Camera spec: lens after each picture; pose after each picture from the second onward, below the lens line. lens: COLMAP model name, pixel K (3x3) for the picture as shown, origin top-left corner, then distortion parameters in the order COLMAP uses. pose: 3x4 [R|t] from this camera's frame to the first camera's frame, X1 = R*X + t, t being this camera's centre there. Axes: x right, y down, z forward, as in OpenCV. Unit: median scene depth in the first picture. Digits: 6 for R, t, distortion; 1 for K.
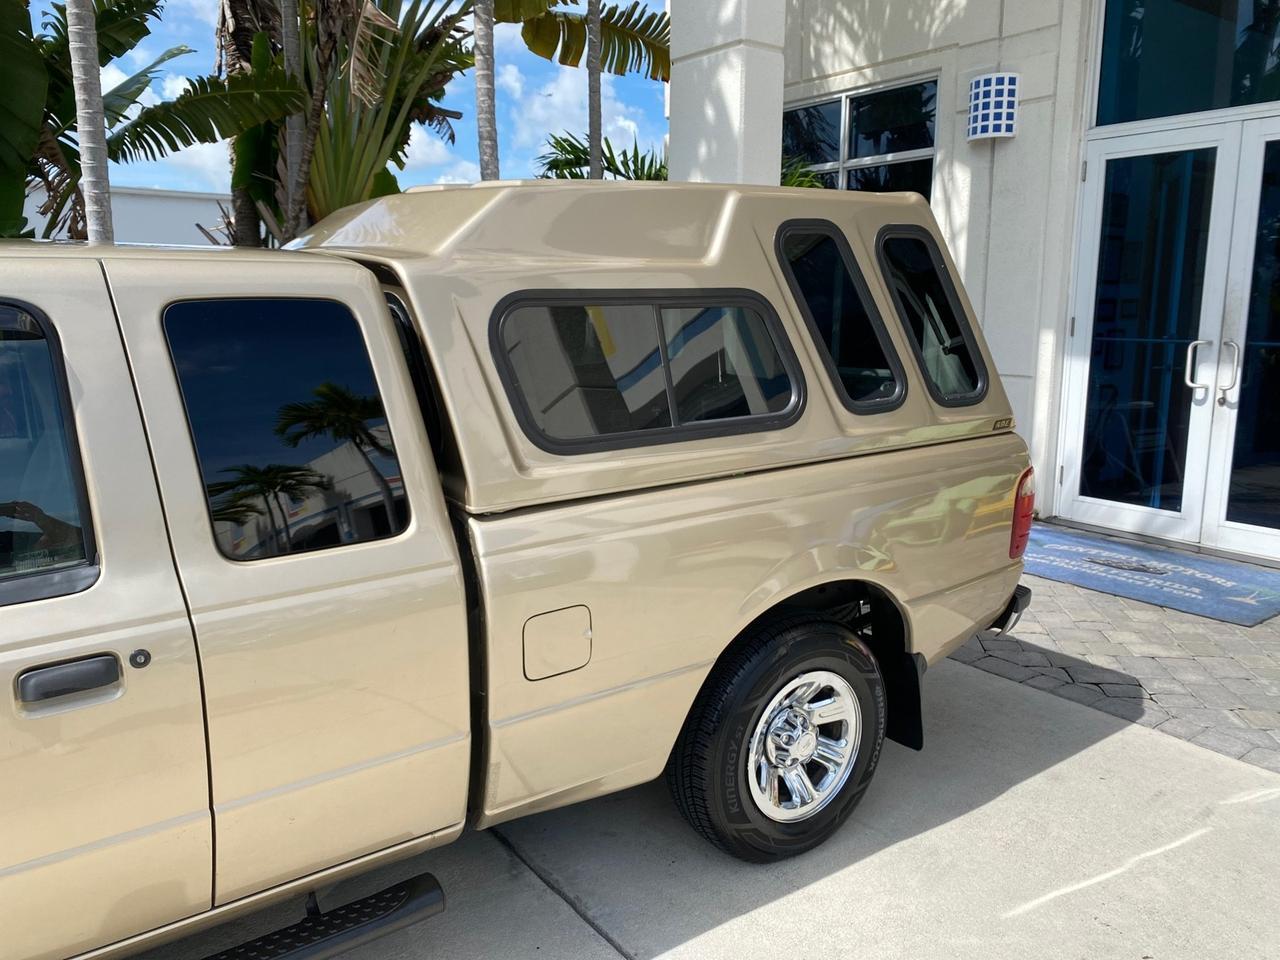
lens RADIAL K [[985.3, 0, 638.1], [0, 985.3, 466.8], [0, 0, 1]] dist [0.017207, -0.018094]
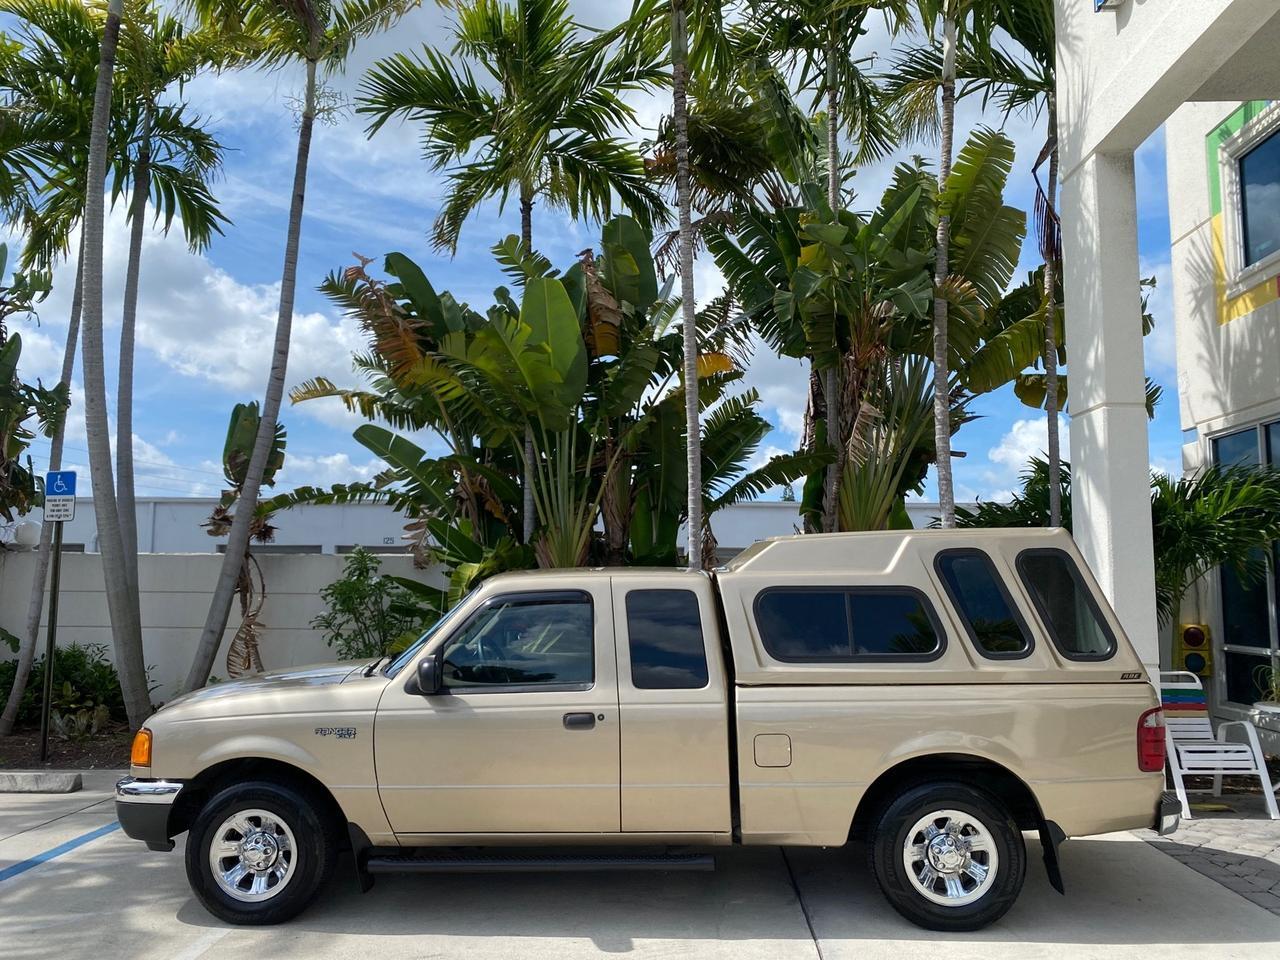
lens RADIAL K [[985.3, 0, 643.6], [0, 985.3, 472.8], [0, 0, 1]] dist [0.017207, -0.018094]
pose [[0.787555, -0.067226, -0.612567, 0.844135], [-0.107785, 0.963682, -0.244334, 0.122062], [0.606746, 0.258452, 0.751706, -0.755437]]
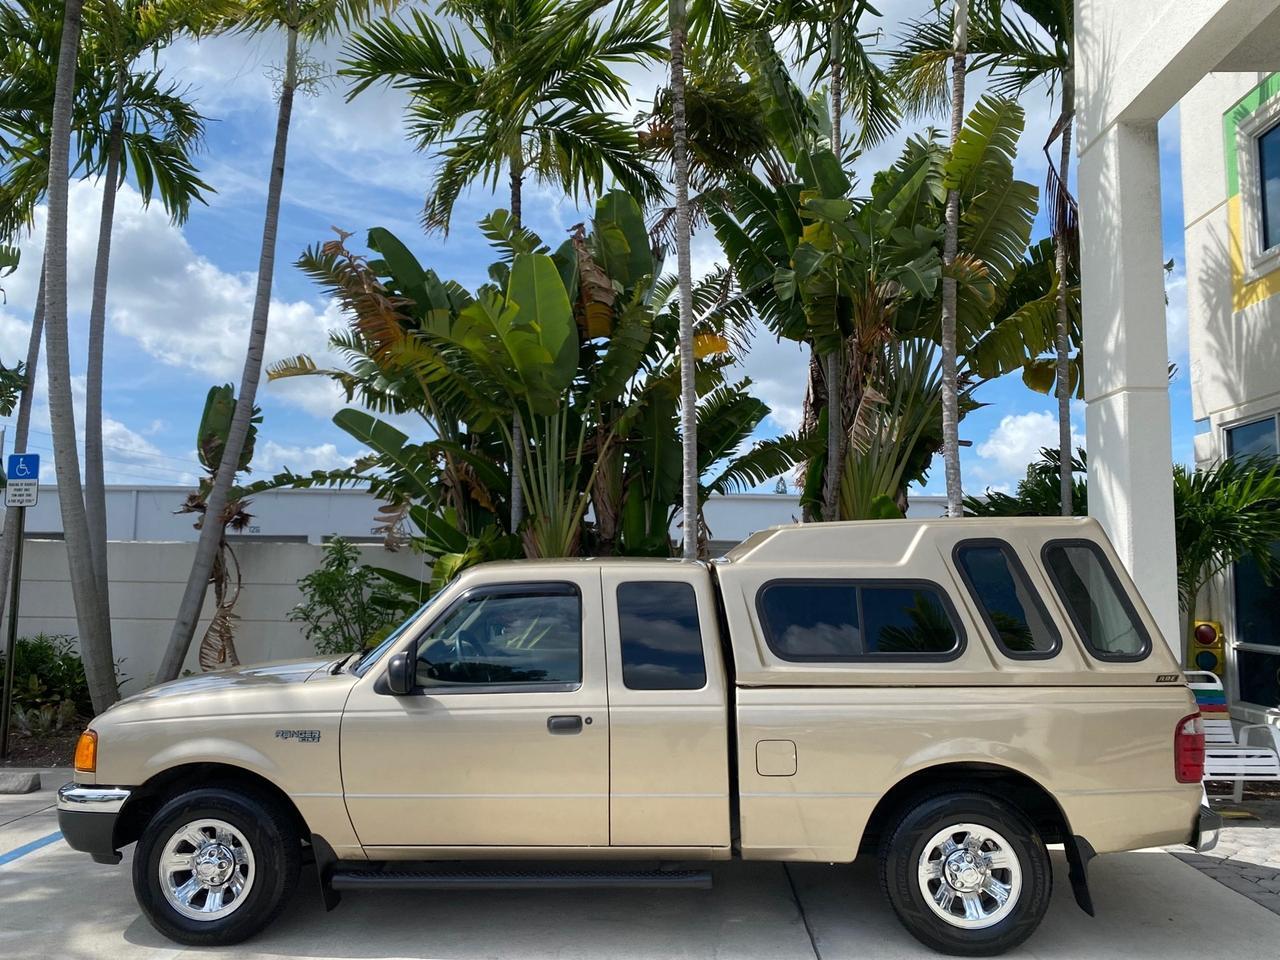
lens RADIAL K [[985.3, 0, 643.3], [0, 985.3, 473.1], [0, 0, 1]] dist [0.017207, -0.018094]
pose [[0.792491, -0.057798, -0.607139, 0.747922], [-0.112303, 0.964647, -0.238420, 0.104994], [0.599455, 0.257129, 0.757983, -0.636111]]
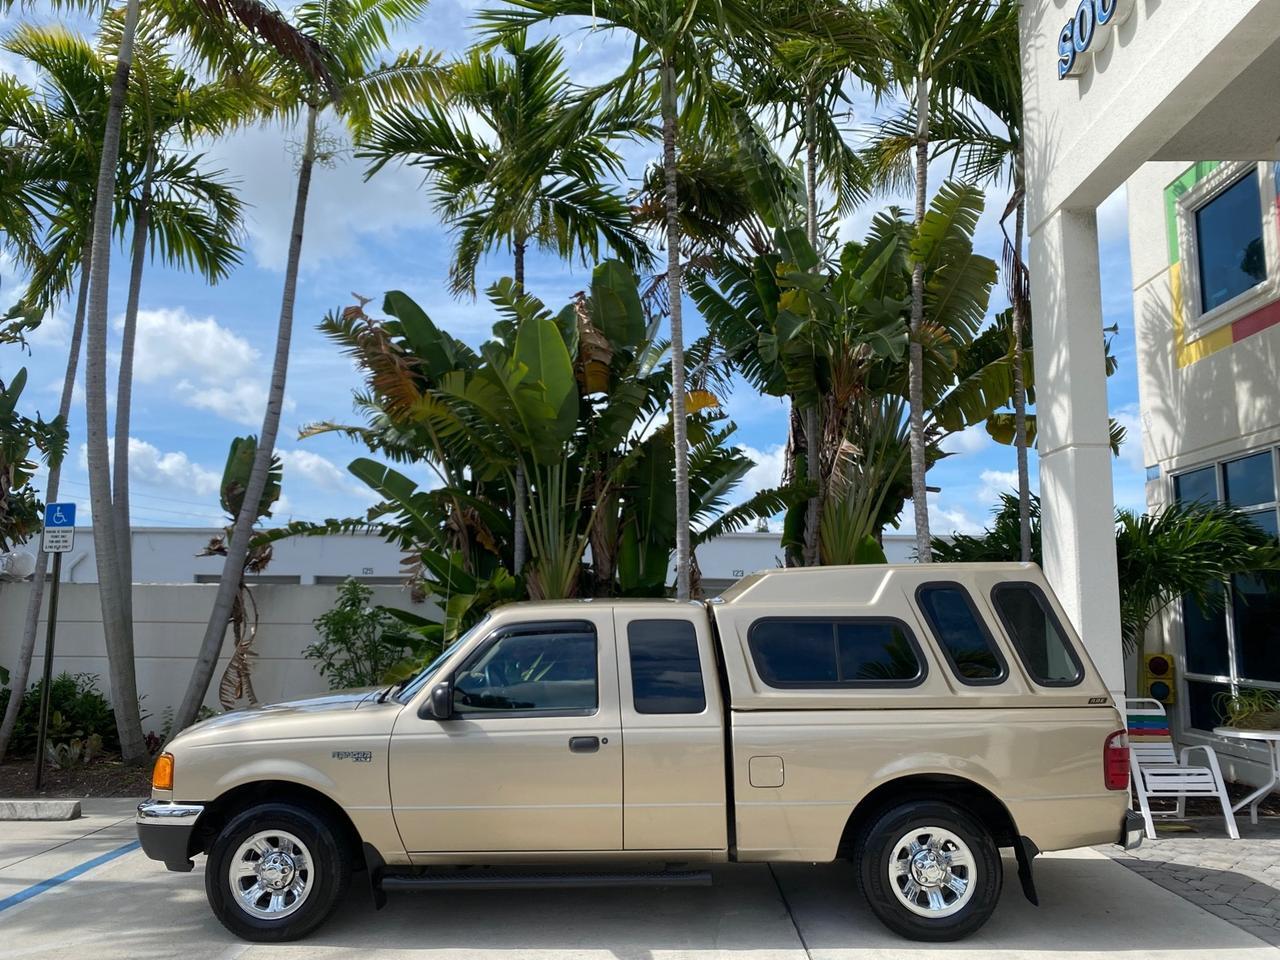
lens RADIAL K [[985.3, 0, 643.5], [0, 985.3, 470.3], [0, 0, 1]] dist [0.017207, -0.018094]
pose [[0.804105, -0.083458, -0.588600, 0.877460], [-0.104843, 0.954670, -0.278593, 0.144714], [0.585169, 0.285728, 0.758905, -0.886013]]
